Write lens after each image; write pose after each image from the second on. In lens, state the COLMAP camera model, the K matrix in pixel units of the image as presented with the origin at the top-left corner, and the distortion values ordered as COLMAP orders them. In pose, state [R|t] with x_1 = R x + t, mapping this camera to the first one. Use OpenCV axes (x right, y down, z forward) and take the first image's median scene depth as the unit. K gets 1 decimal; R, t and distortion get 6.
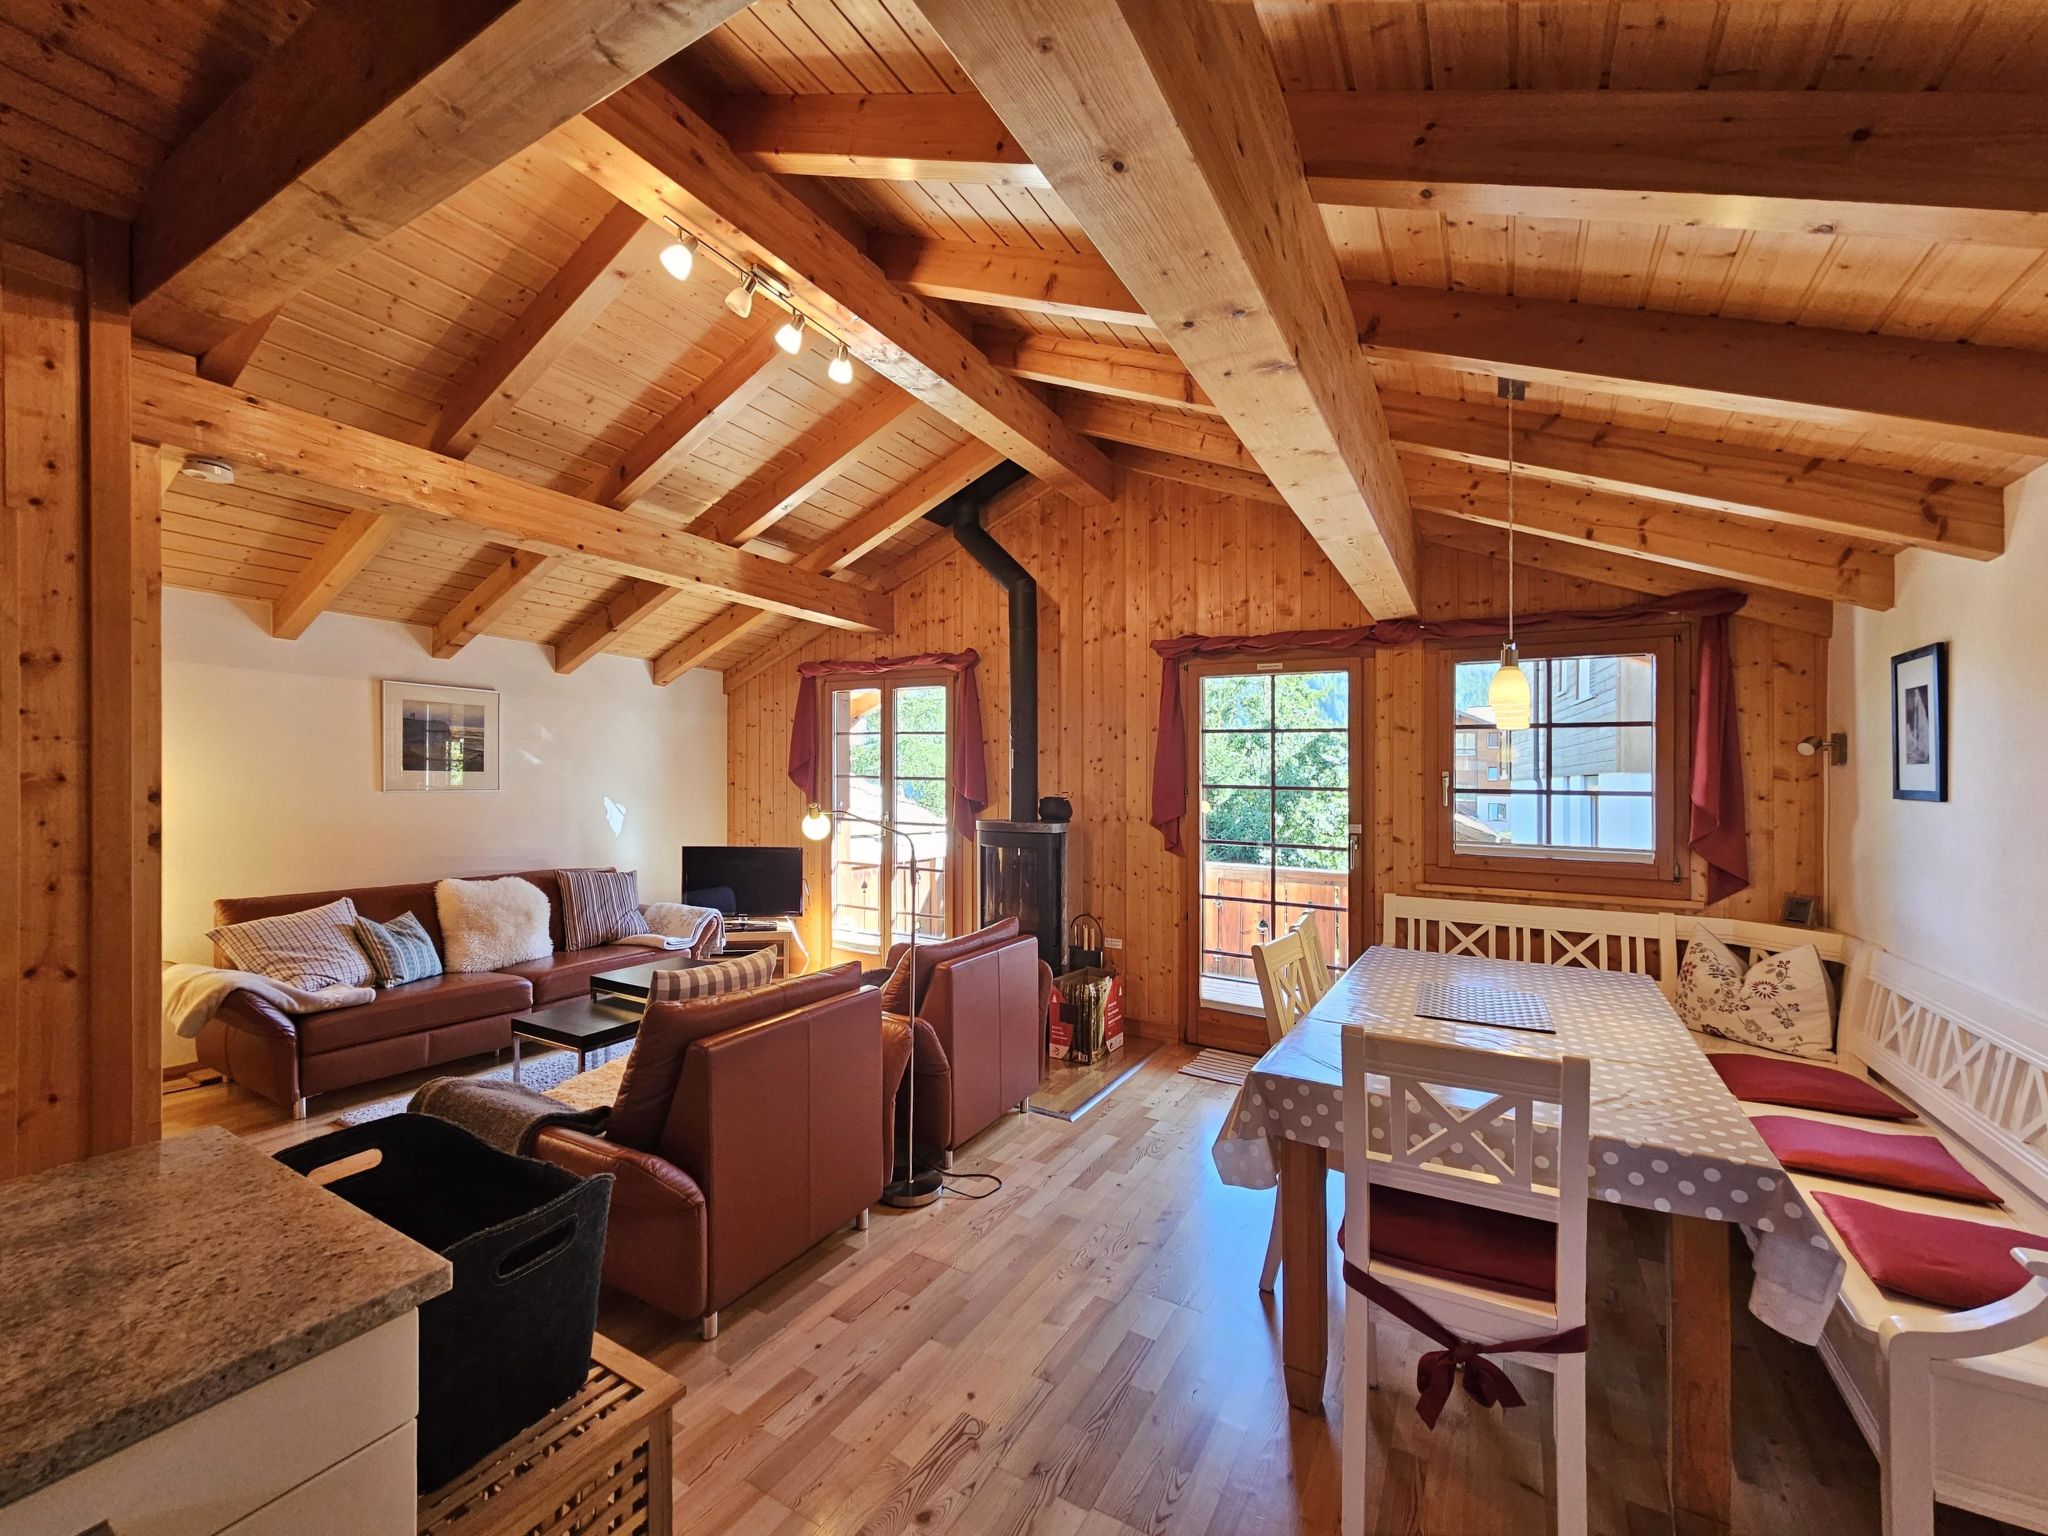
lens RADIAL K [[869.2, 0, 1017.0], [0, 869.2, 765.4], [0, 0, 1]] dist [-0.002817, -0.000259]
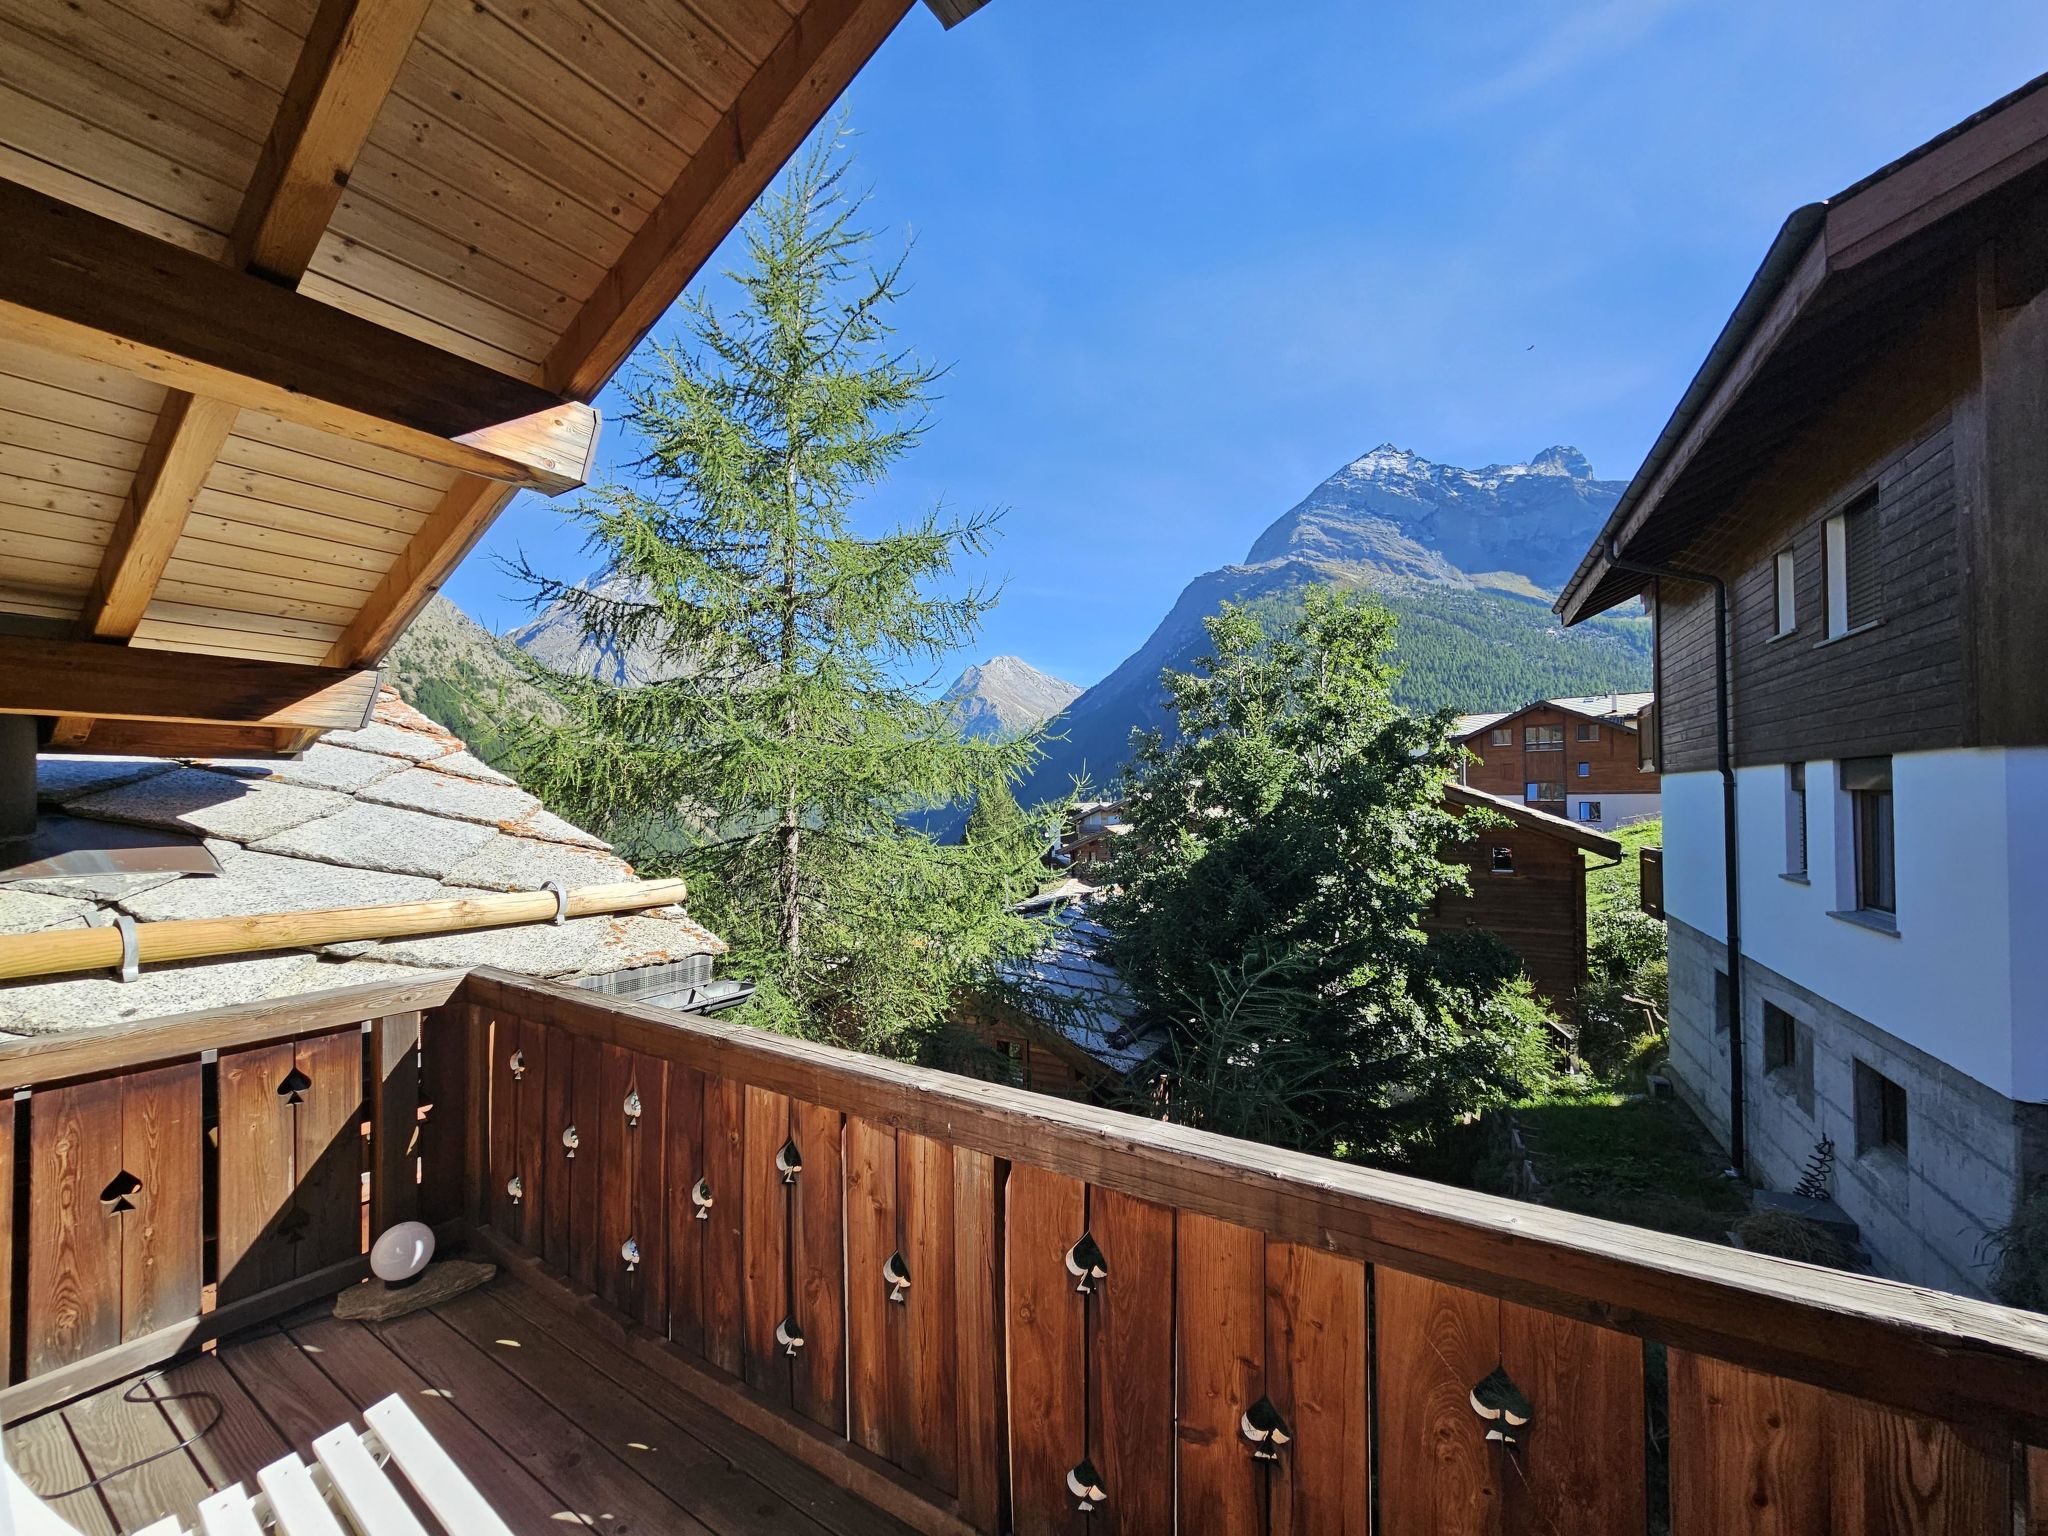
lens RADIAL K [[849.1, 0, 1023.4], [0, 849.1, 793.8], [0, 0, 1]] dist [-0.001263, -0.000627]
pose [[0.996885, -0.026854, -0.074161, 0.283049], [0.028174, 0.999462, 0.016816, 0.018450], [0.073670, -0.018853, 0.997104, 0.858306]]
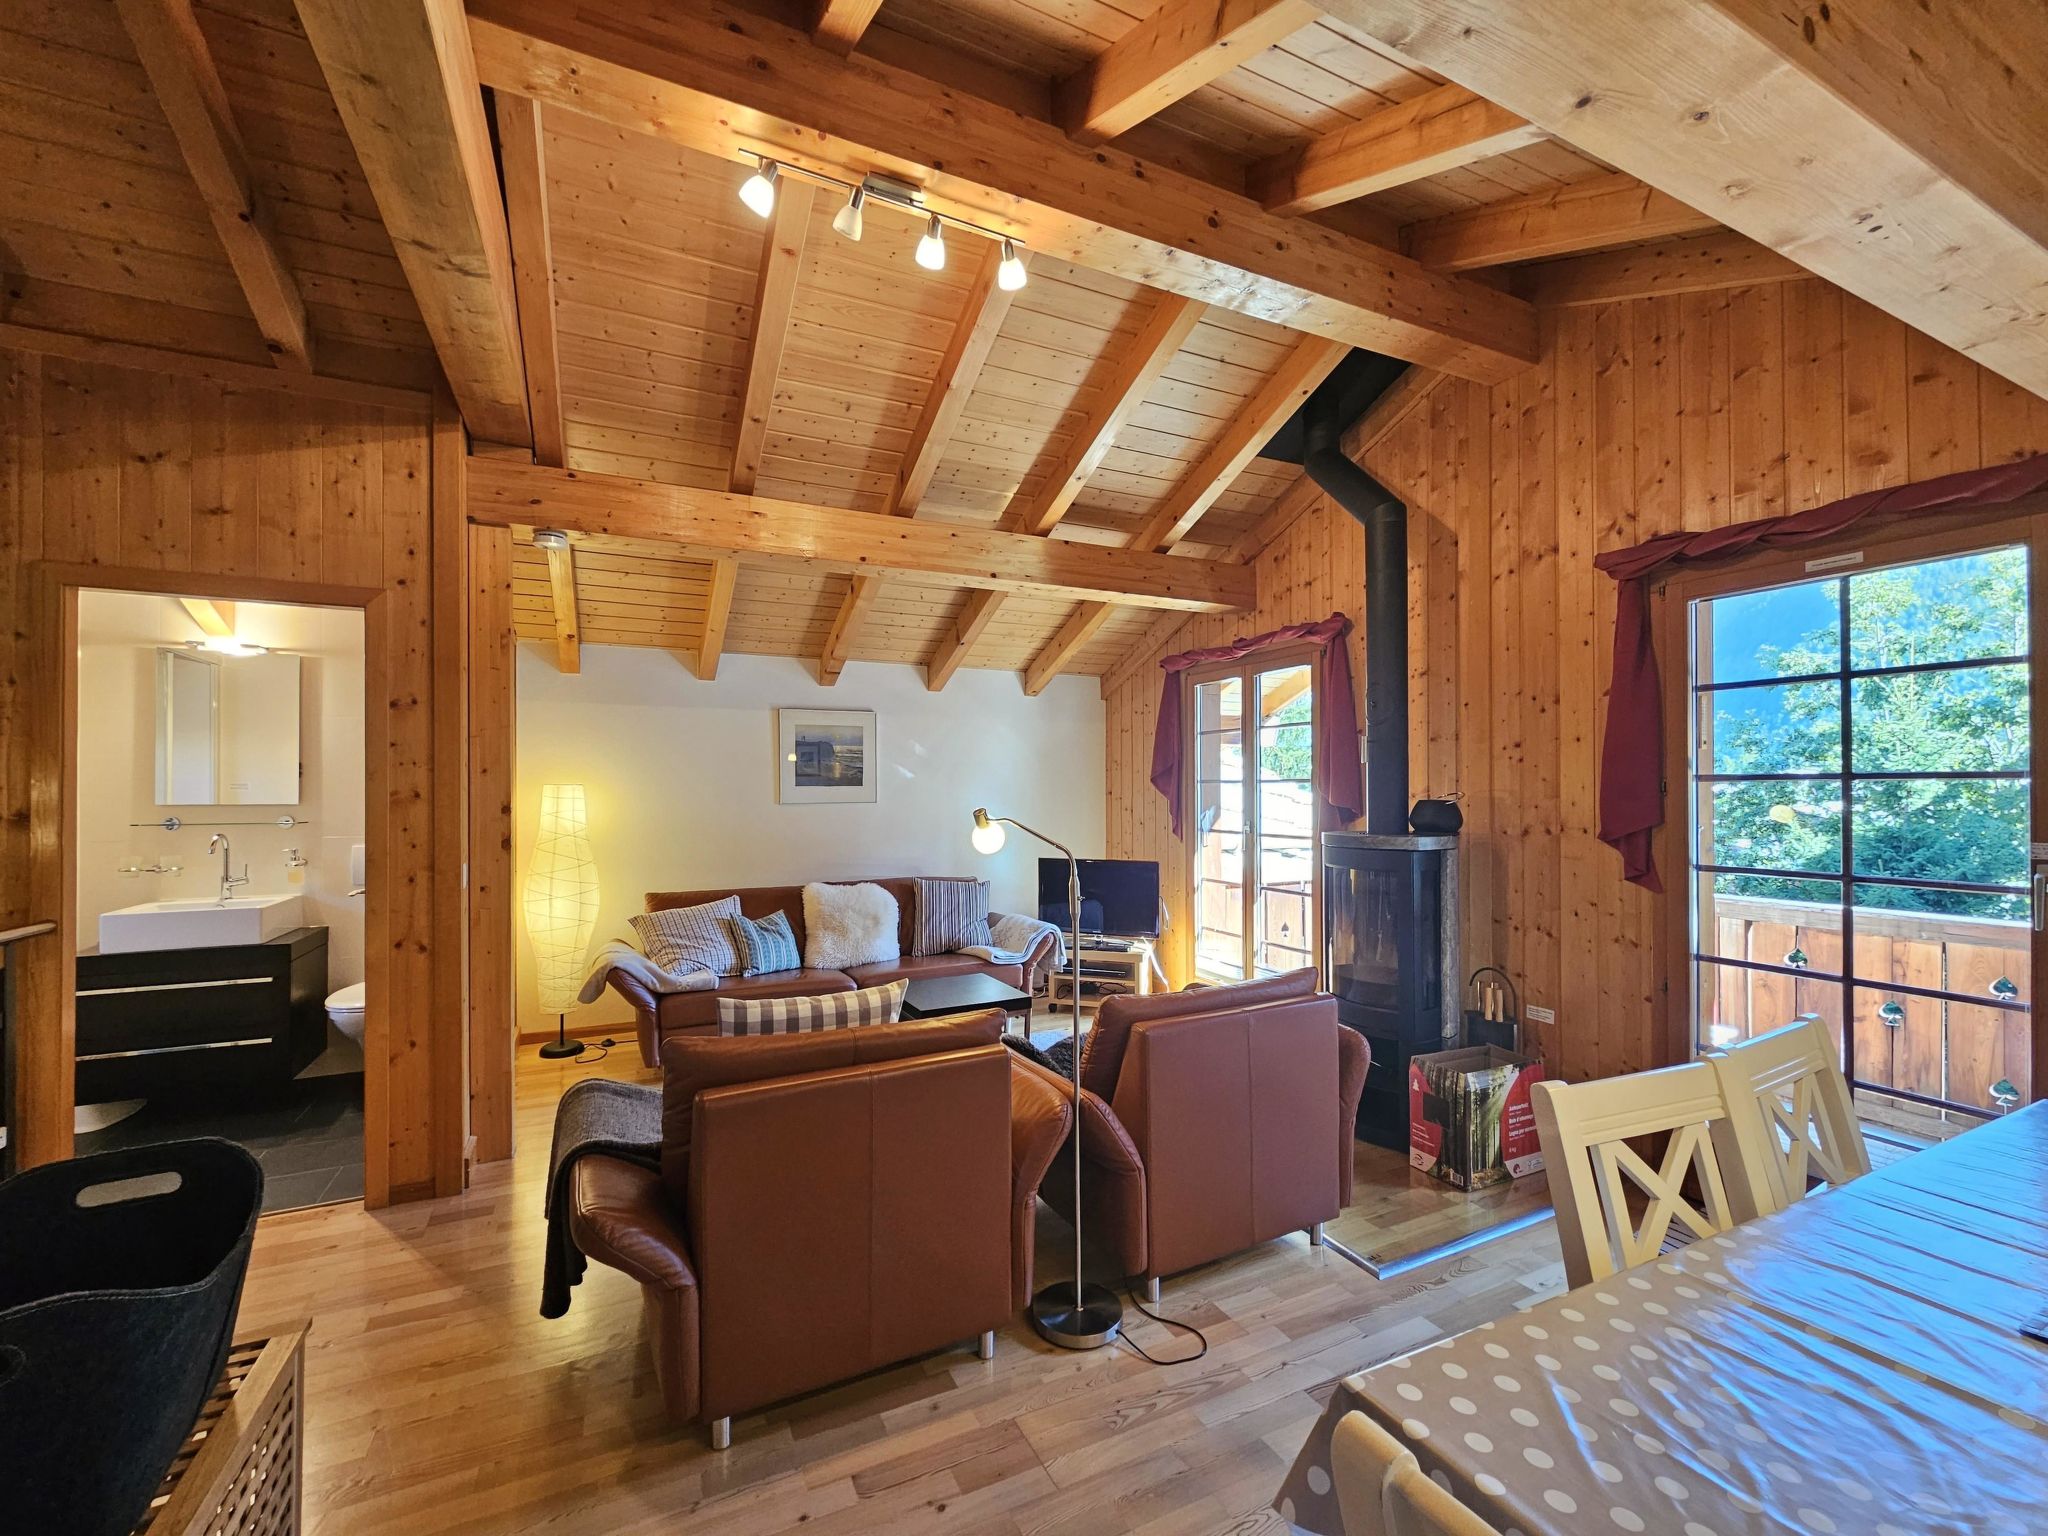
lens RADIAL K [[849.1, 0, 1023.4], [0, 849.1, 793.8], [0, 0, 1]] dist [-0.001263, -0.000627]
pose [[0.817195, -0.021595, -0.575957, 0.171335], [0.031727, 0.999468, 0.007541, 0.015535], [0.575488, -0.024436, 0.817445, 0.238860]]
